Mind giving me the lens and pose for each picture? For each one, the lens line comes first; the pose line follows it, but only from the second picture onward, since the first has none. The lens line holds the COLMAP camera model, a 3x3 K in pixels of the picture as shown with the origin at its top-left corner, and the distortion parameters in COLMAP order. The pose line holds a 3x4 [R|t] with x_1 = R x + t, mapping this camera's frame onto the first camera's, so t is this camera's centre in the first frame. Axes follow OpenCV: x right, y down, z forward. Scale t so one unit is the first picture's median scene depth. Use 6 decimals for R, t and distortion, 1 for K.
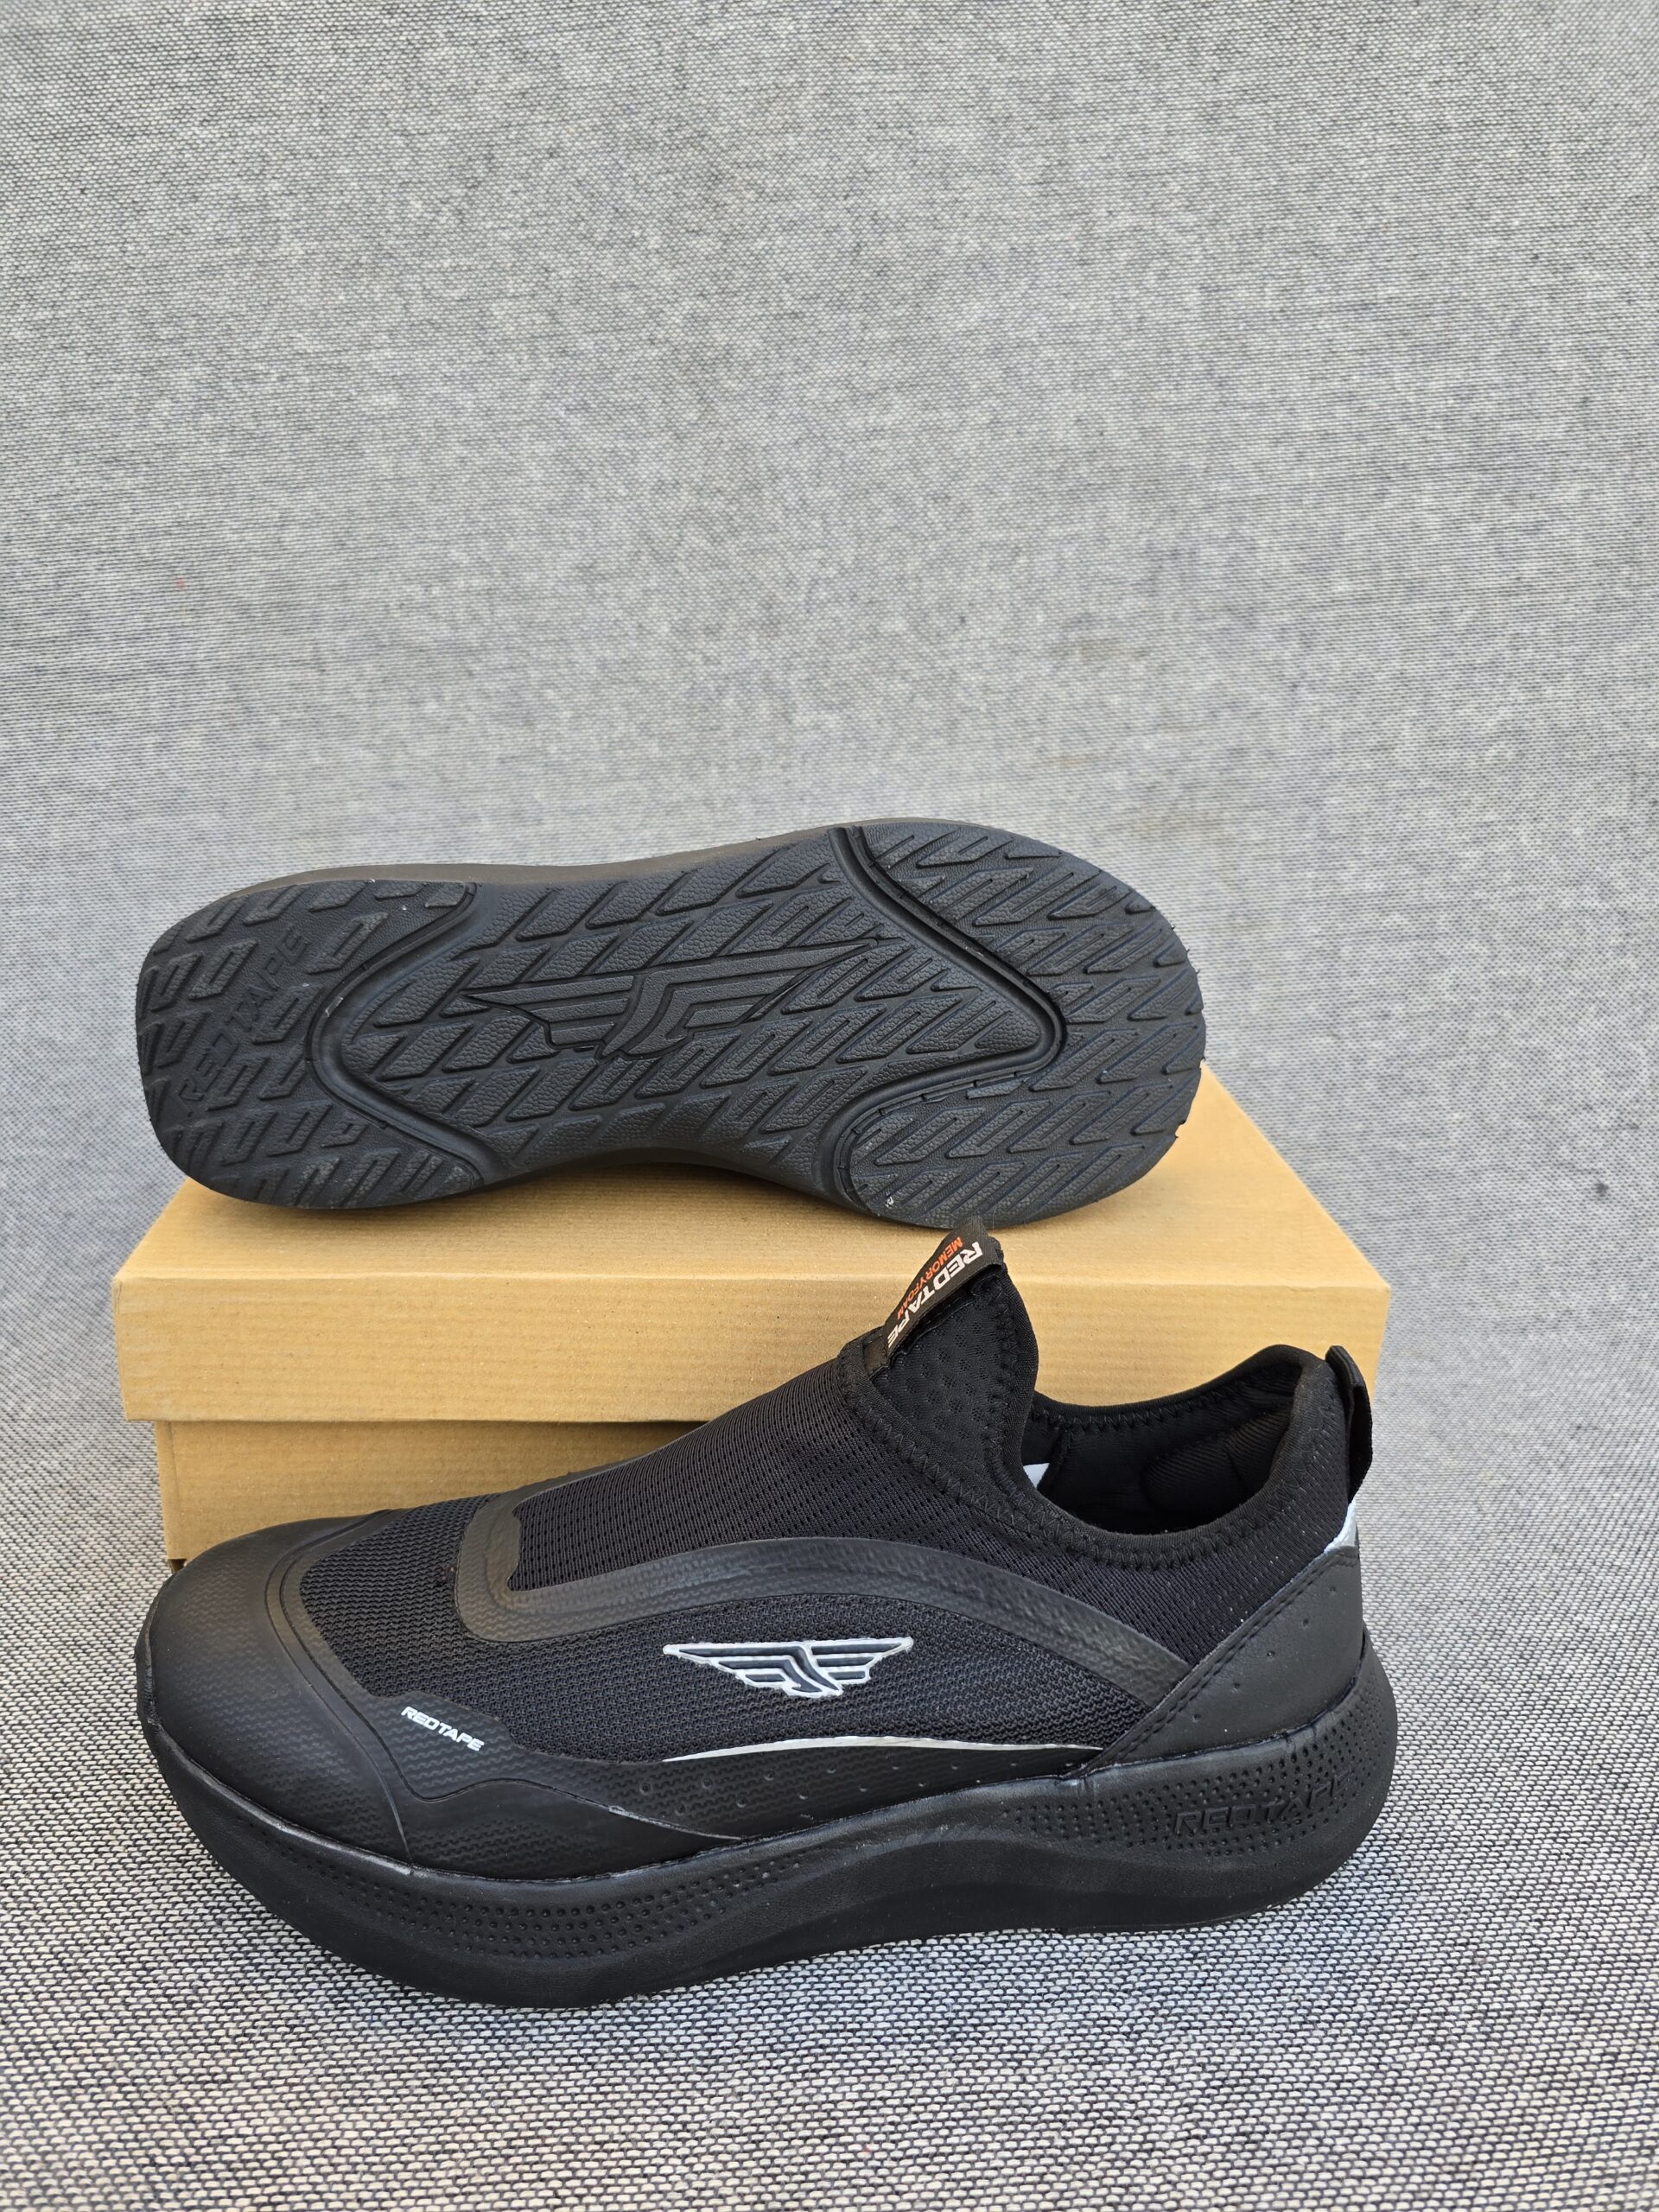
lens RADIAL K [[1512.7, 0, 825.3], [0, 1512.7, 1098.4], [0, 0, 1]] dist [0.026307, -0.035118]
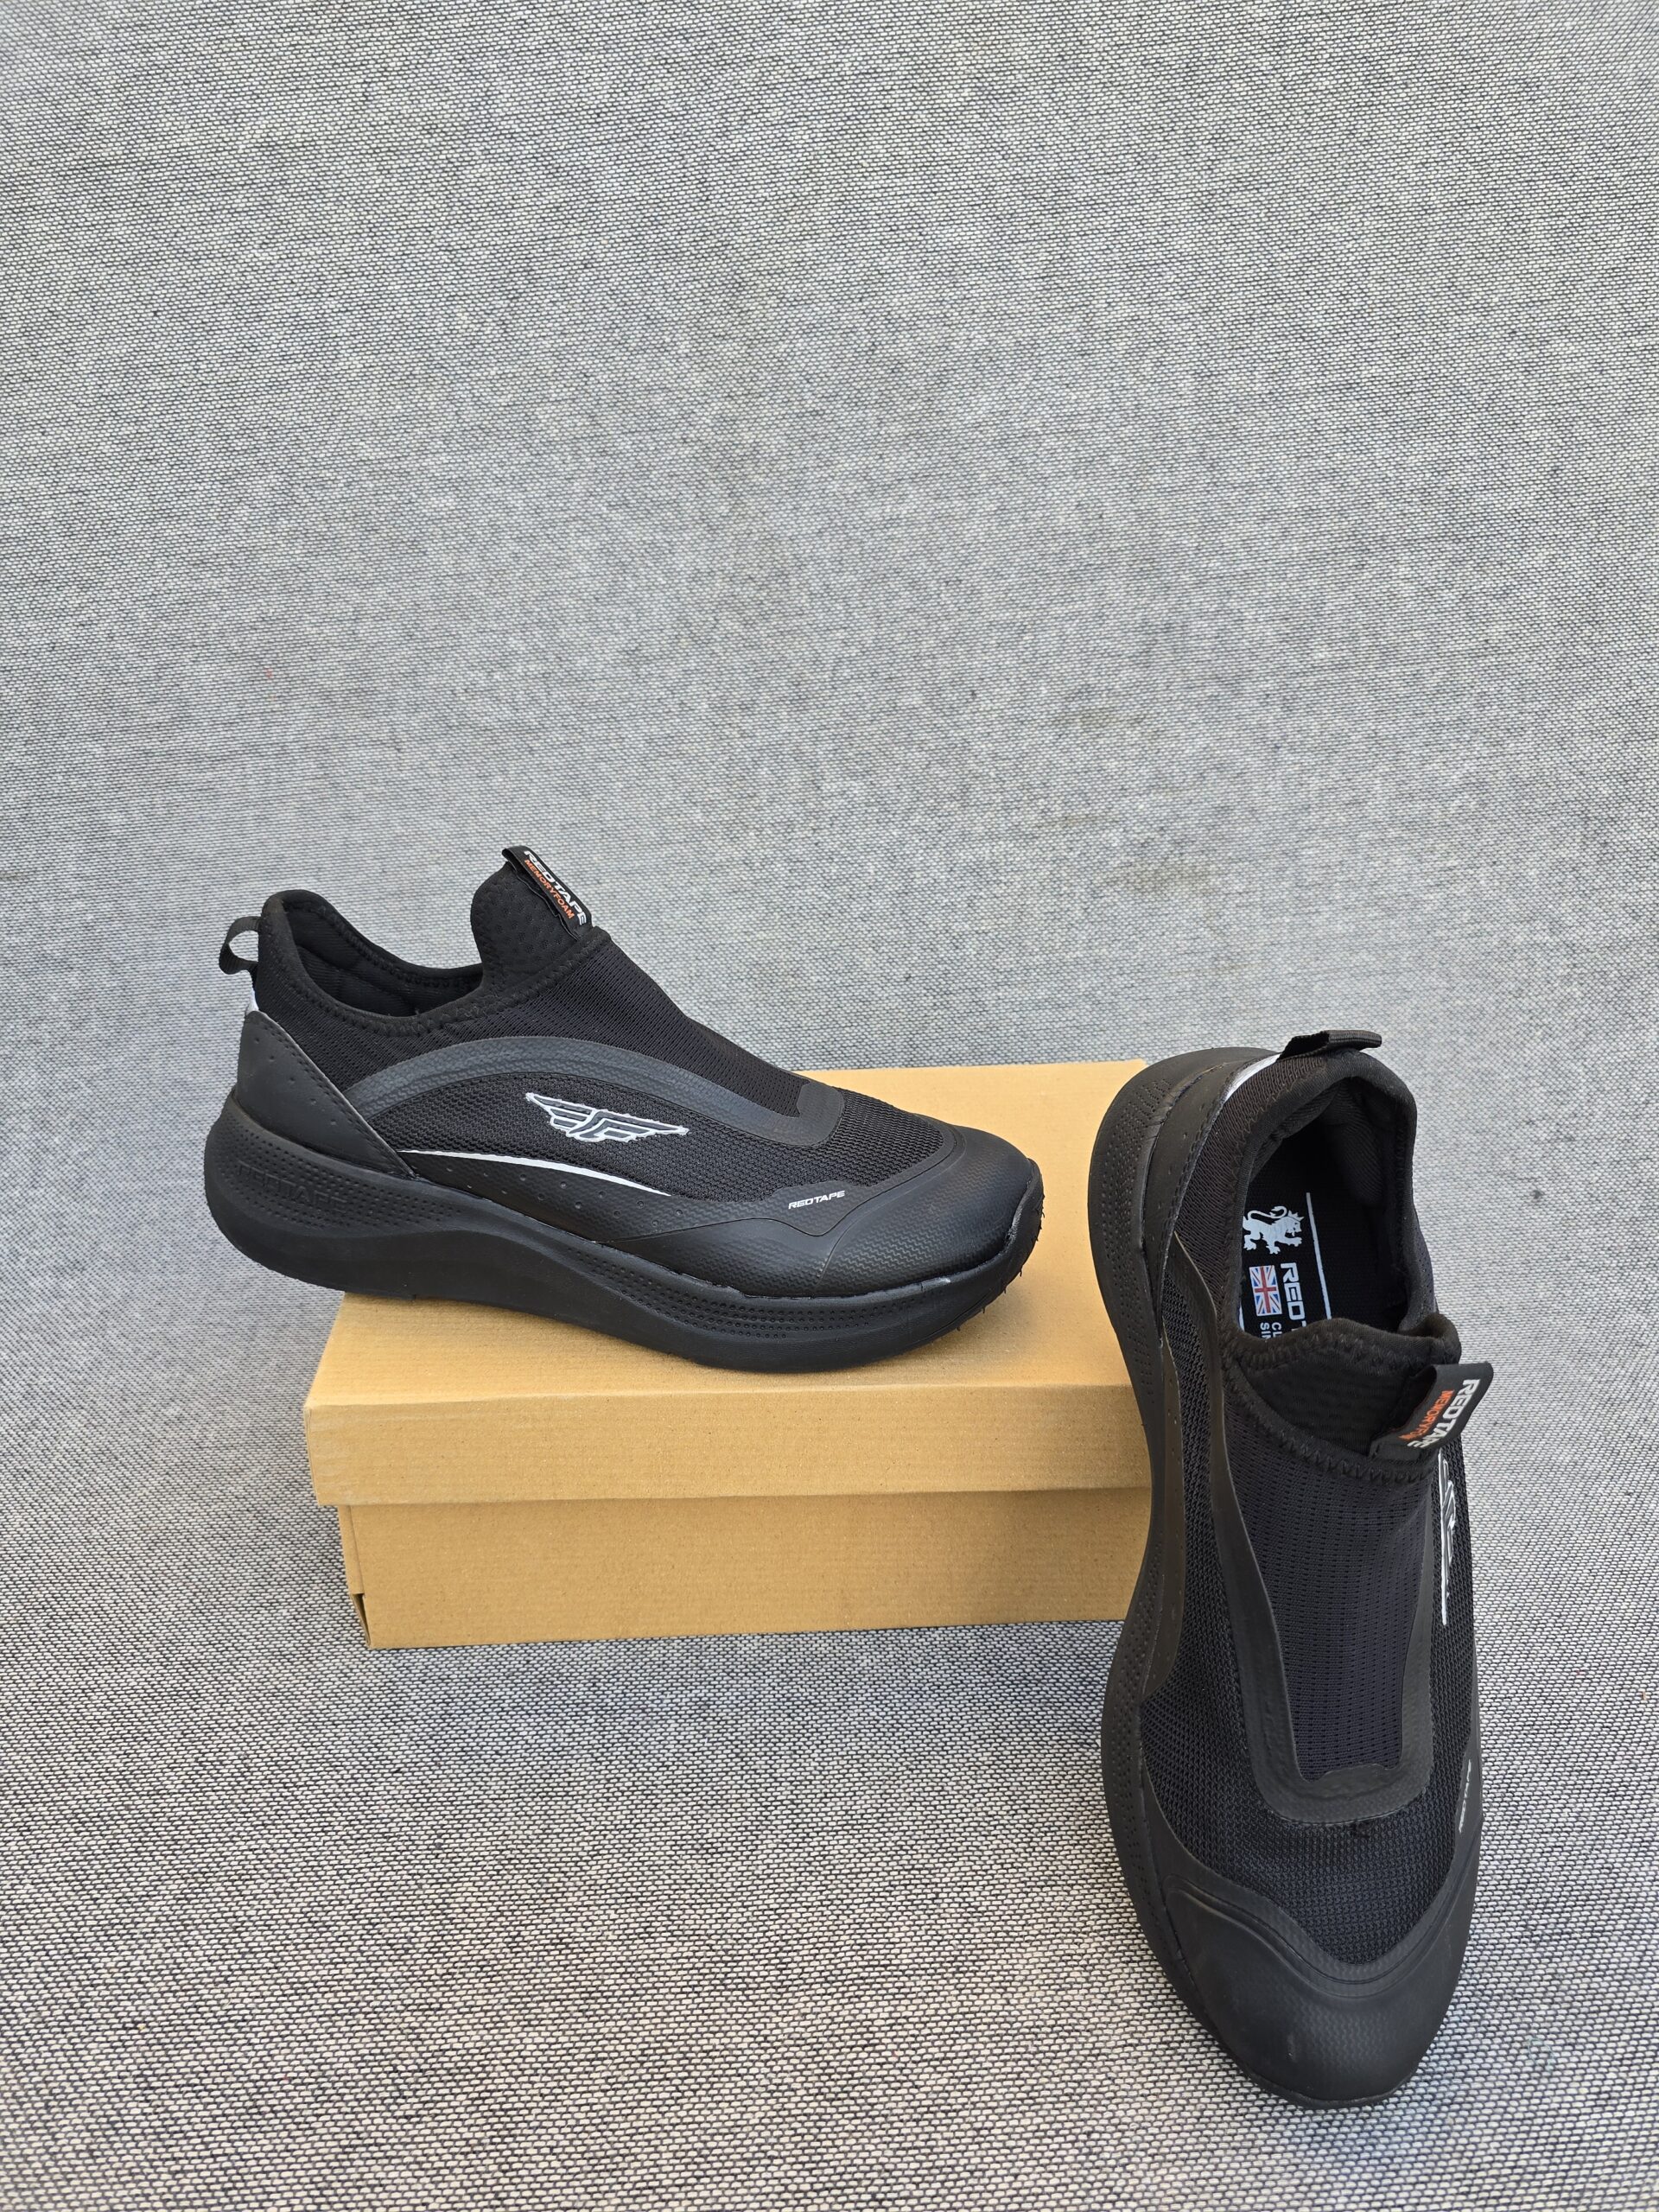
lens RADIAL K [[1497.5, 0, 822.8], [0, 1497.5, 1099.0], [0, 0, 1]] dist [0.036750, -0.044912]
pose [[0.999480, -0.016587, -0.027656, 0.006431], [0.020078, 0.991155, 0.131180, -0.169994], [0.025235, -0.131668, 0.990973, -0.124247]]
